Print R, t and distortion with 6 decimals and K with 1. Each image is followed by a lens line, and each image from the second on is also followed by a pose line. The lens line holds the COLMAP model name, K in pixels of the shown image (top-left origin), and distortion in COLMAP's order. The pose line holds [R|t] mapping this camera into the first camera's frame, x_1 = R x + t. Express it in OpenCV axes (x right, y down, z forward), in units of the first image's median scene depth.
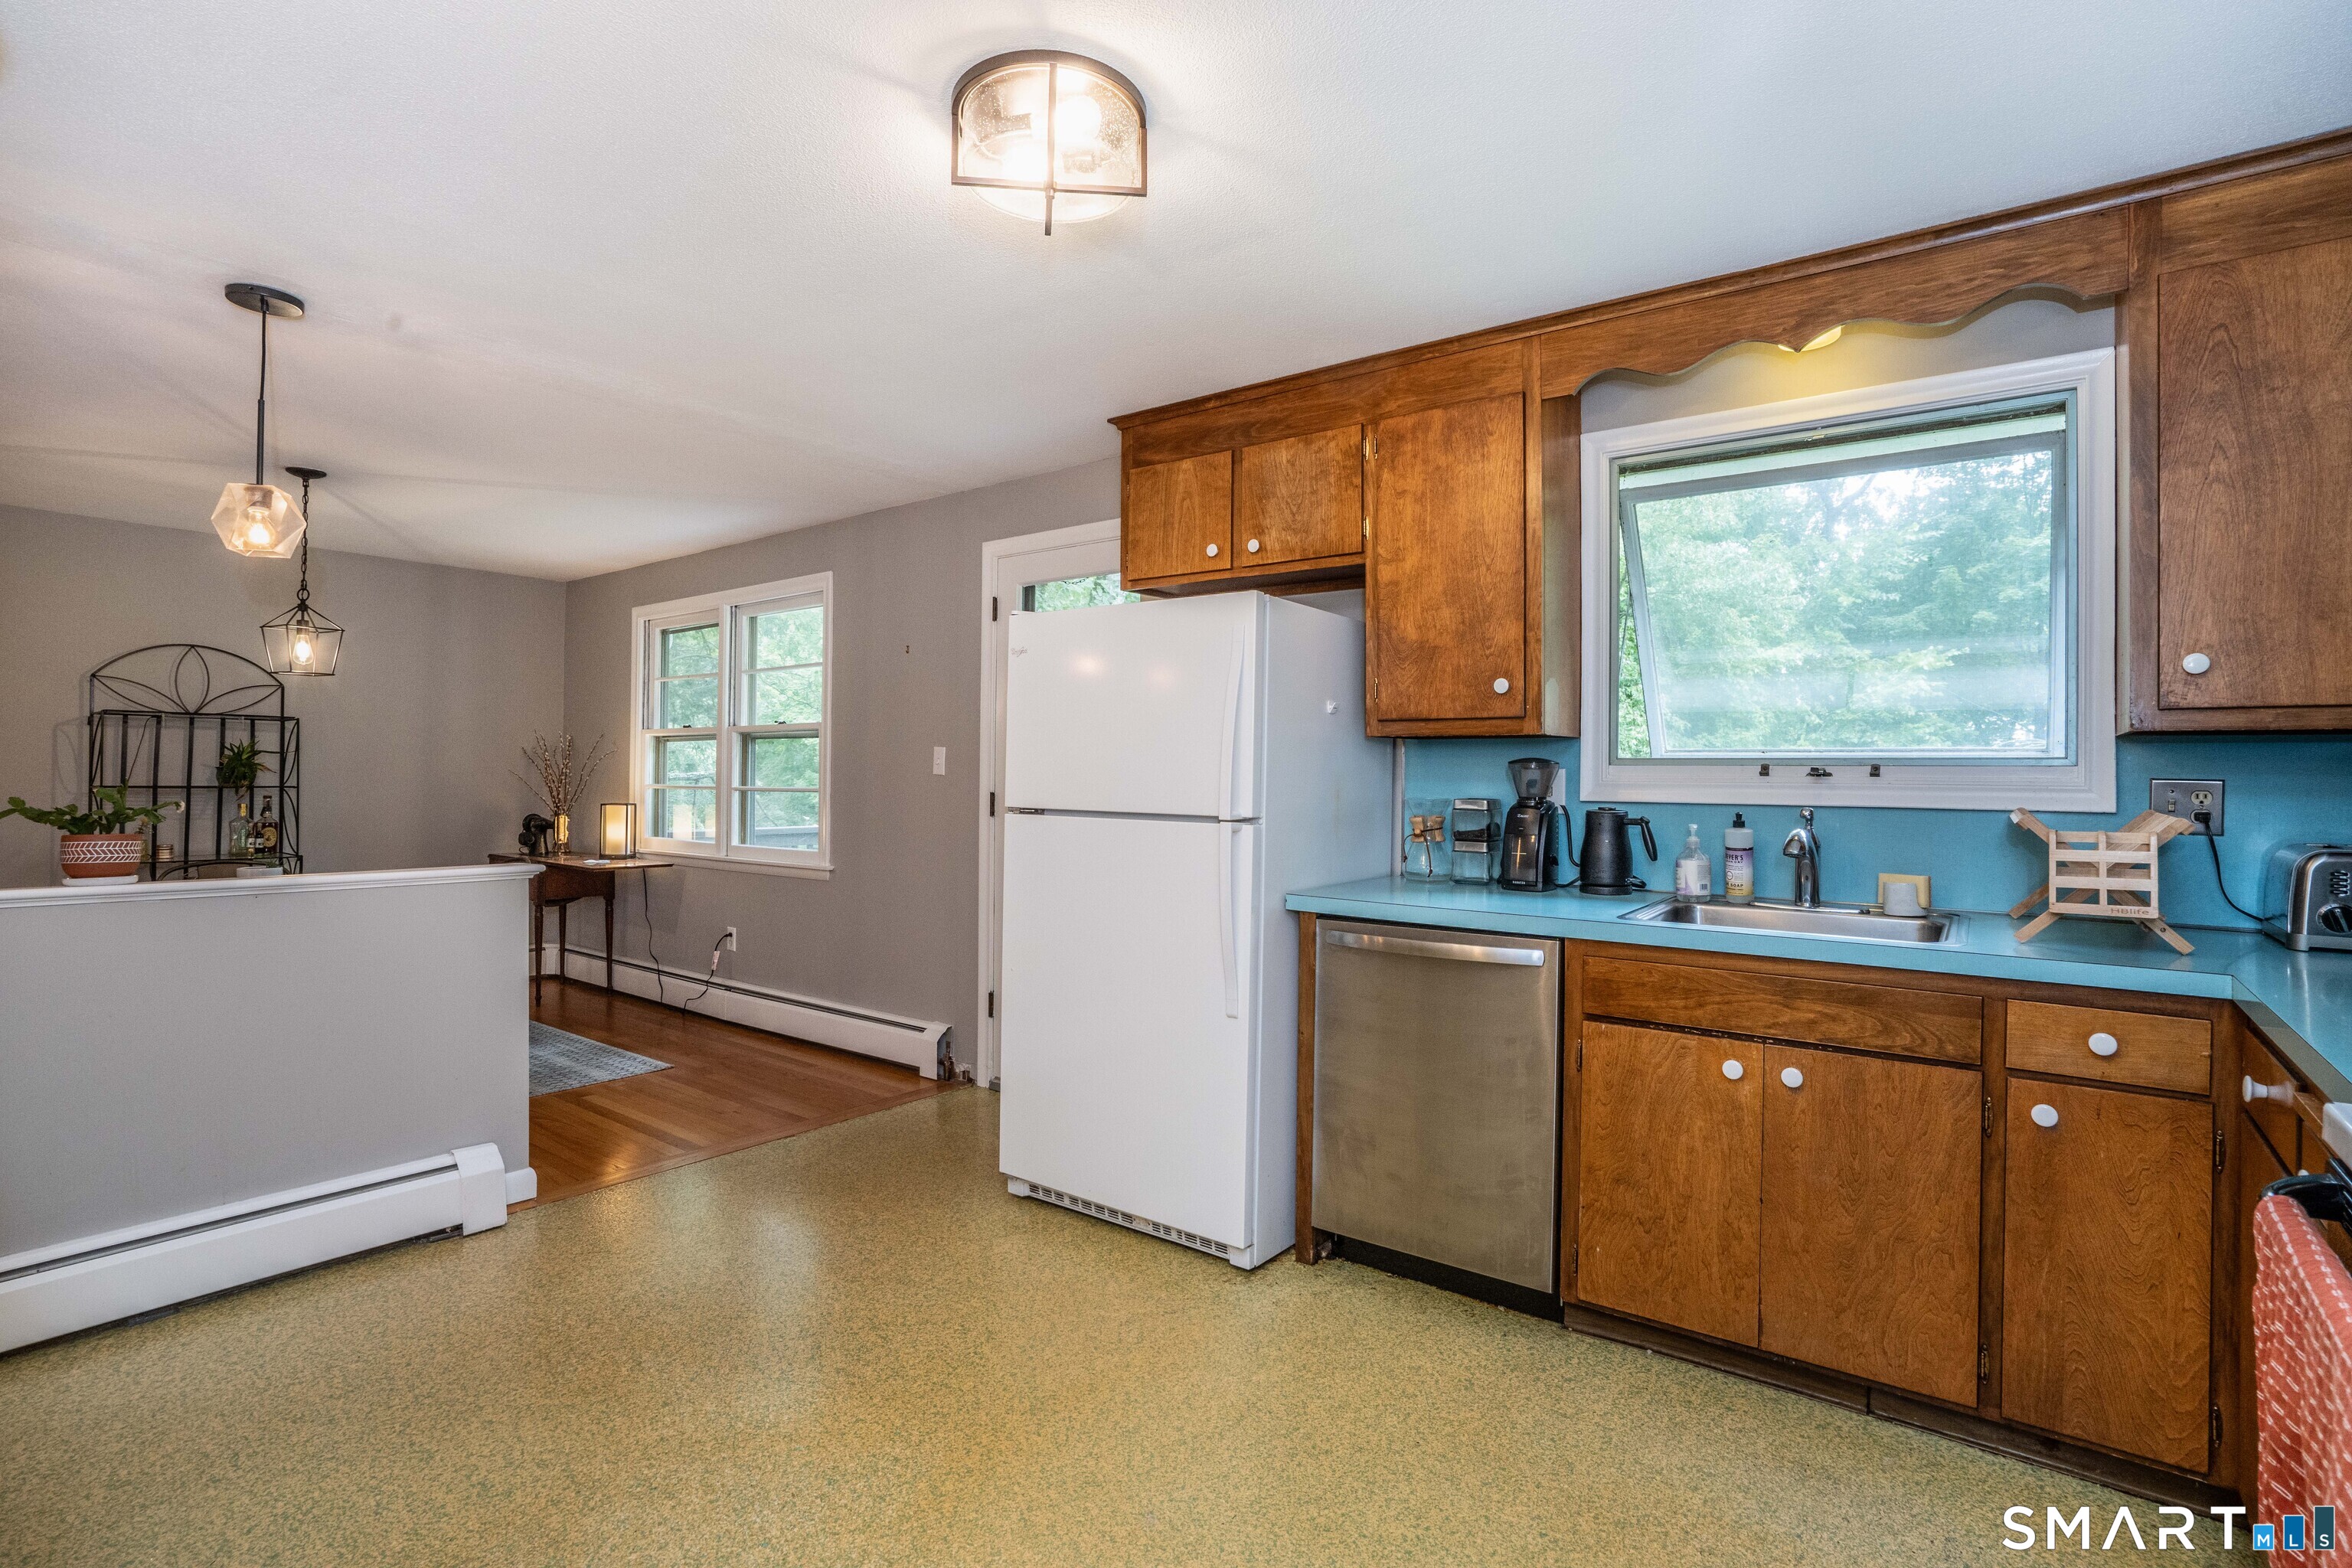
lens RADIAL K [[1116.2, 0, 1176.0], [0, 1116.2, 784.0], [0, 0, 1]] dist [-0.044780, 0.023668]
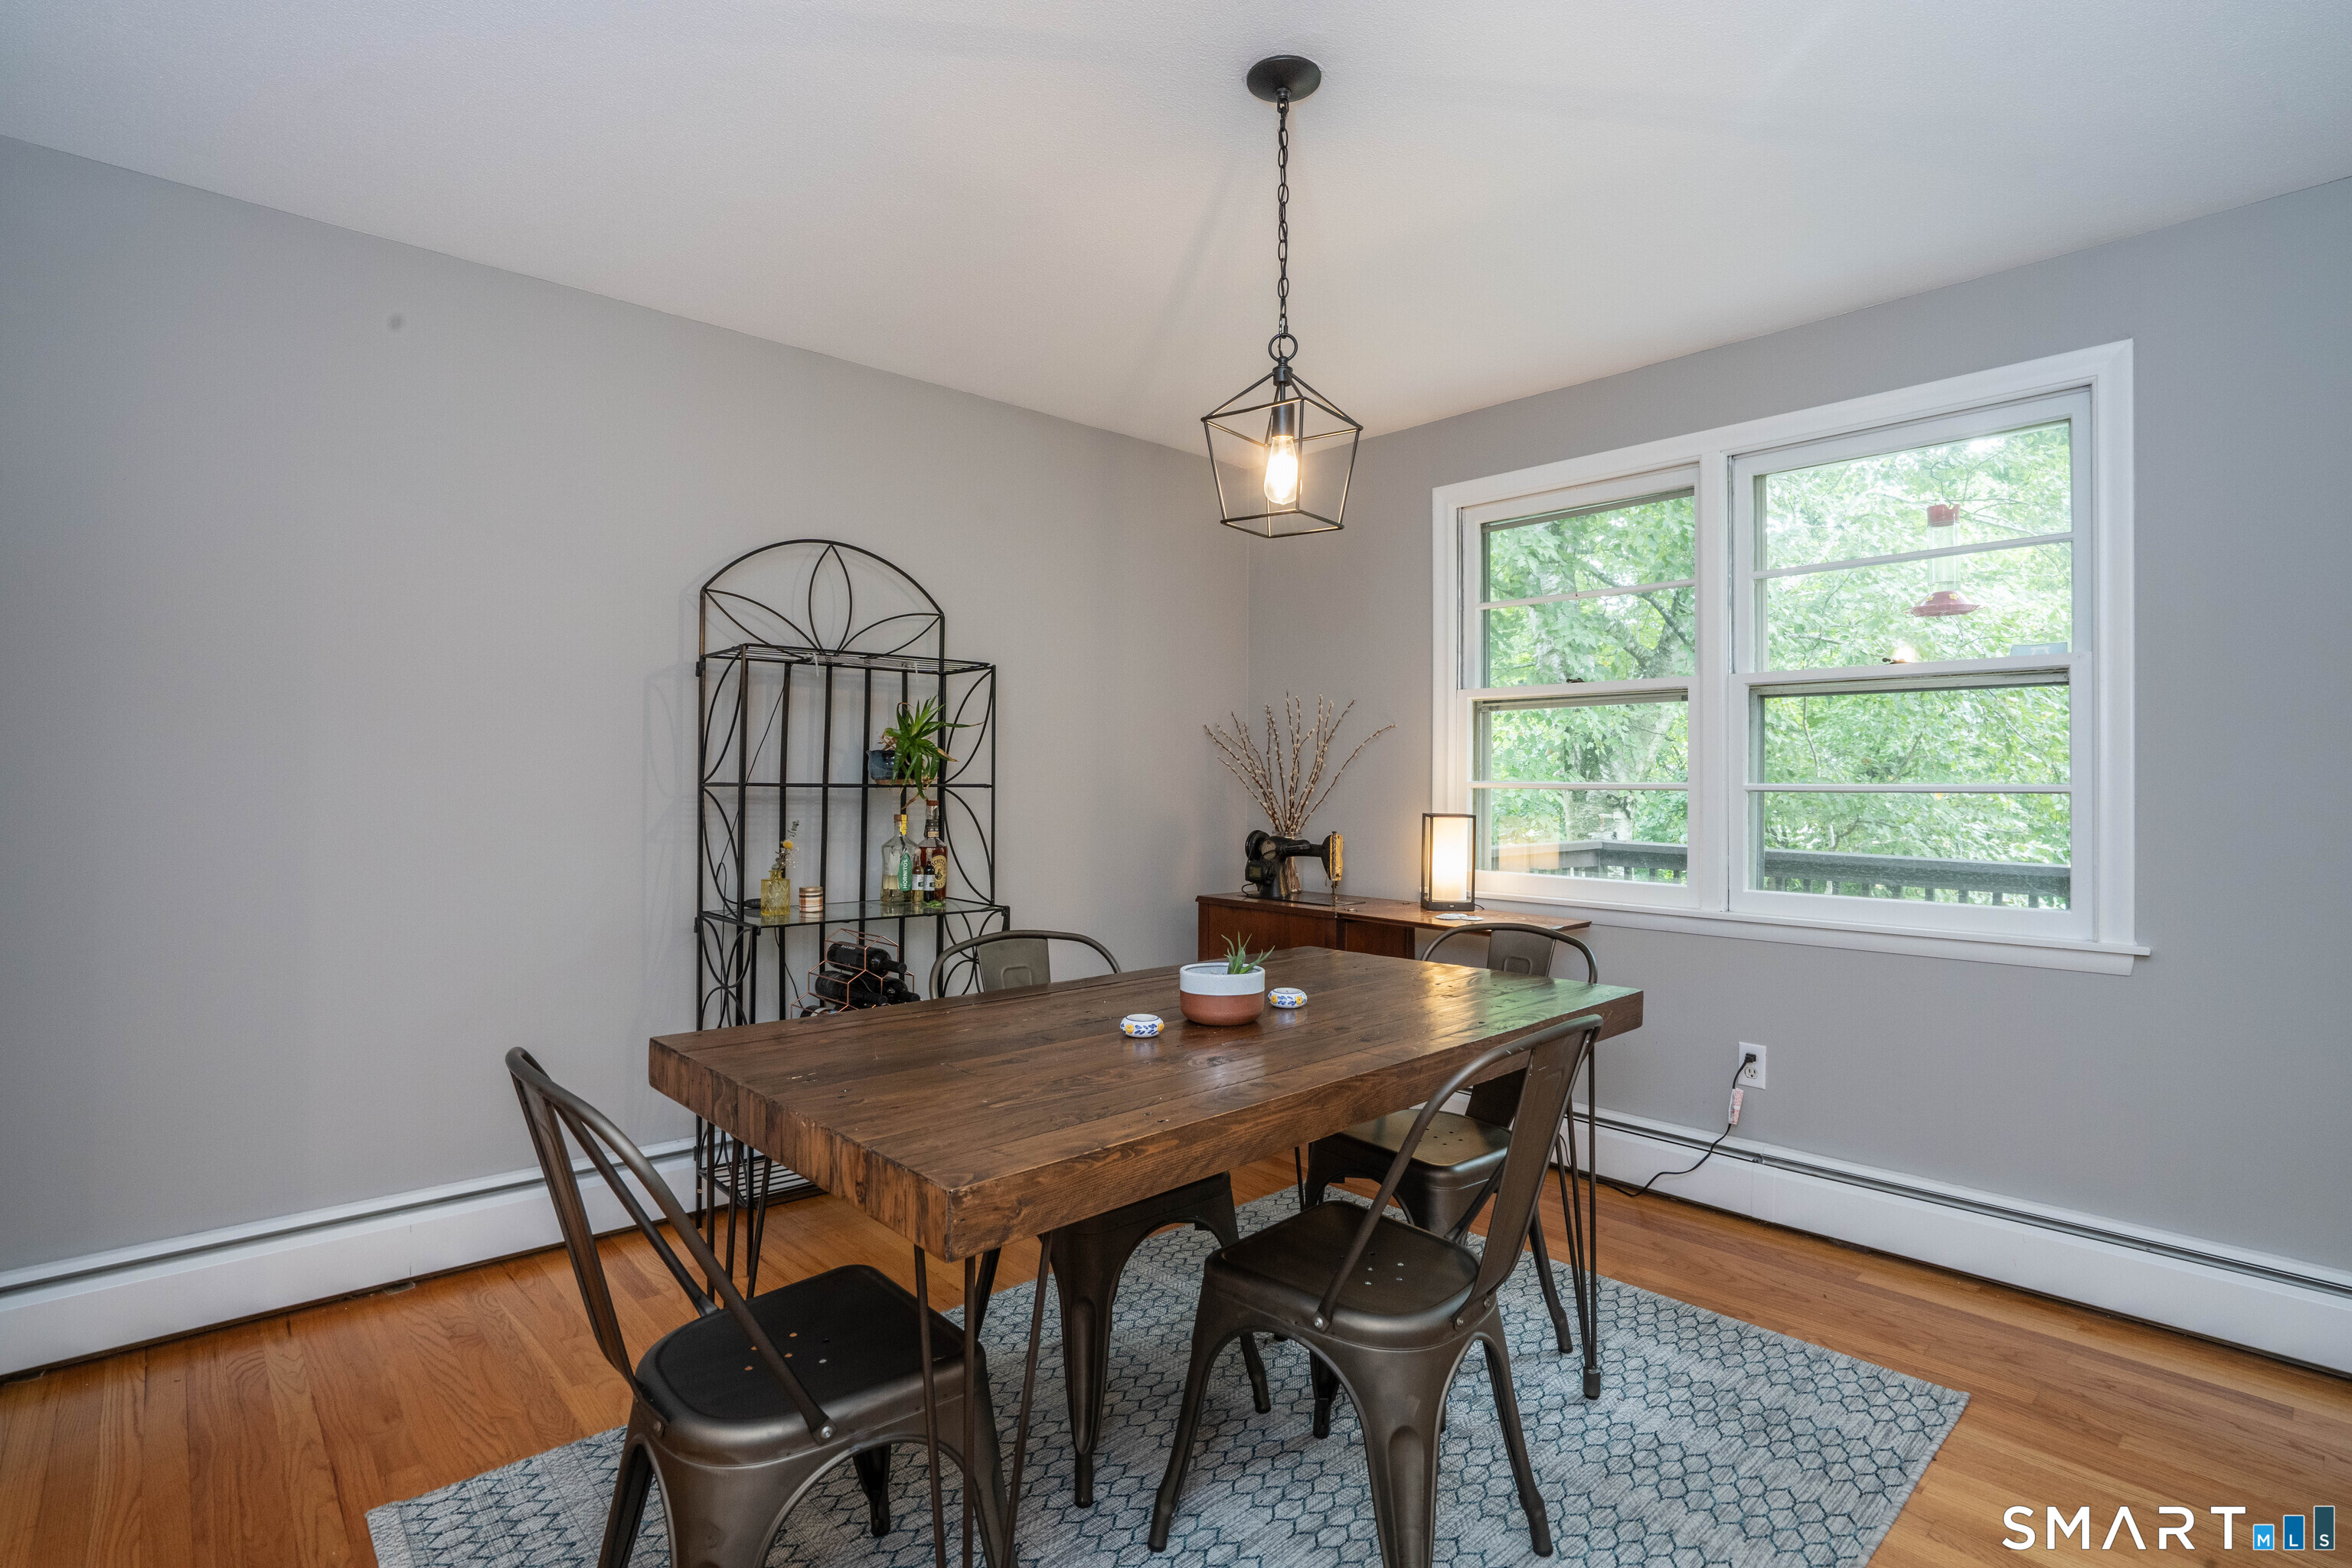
lens RADIAL K [[1116.2, 0, 1176.0], [0, 1116.2, 784.0], [0, 0, 1]] dist [-0.044780, 0.023668]
pose [[0.987654, -0.003265, -0.156614, -0.598872], [0.003063, 0.999994, -0.001527, 0.002568], [0.156618, 0.001029, 0.987659, 0.427263]]
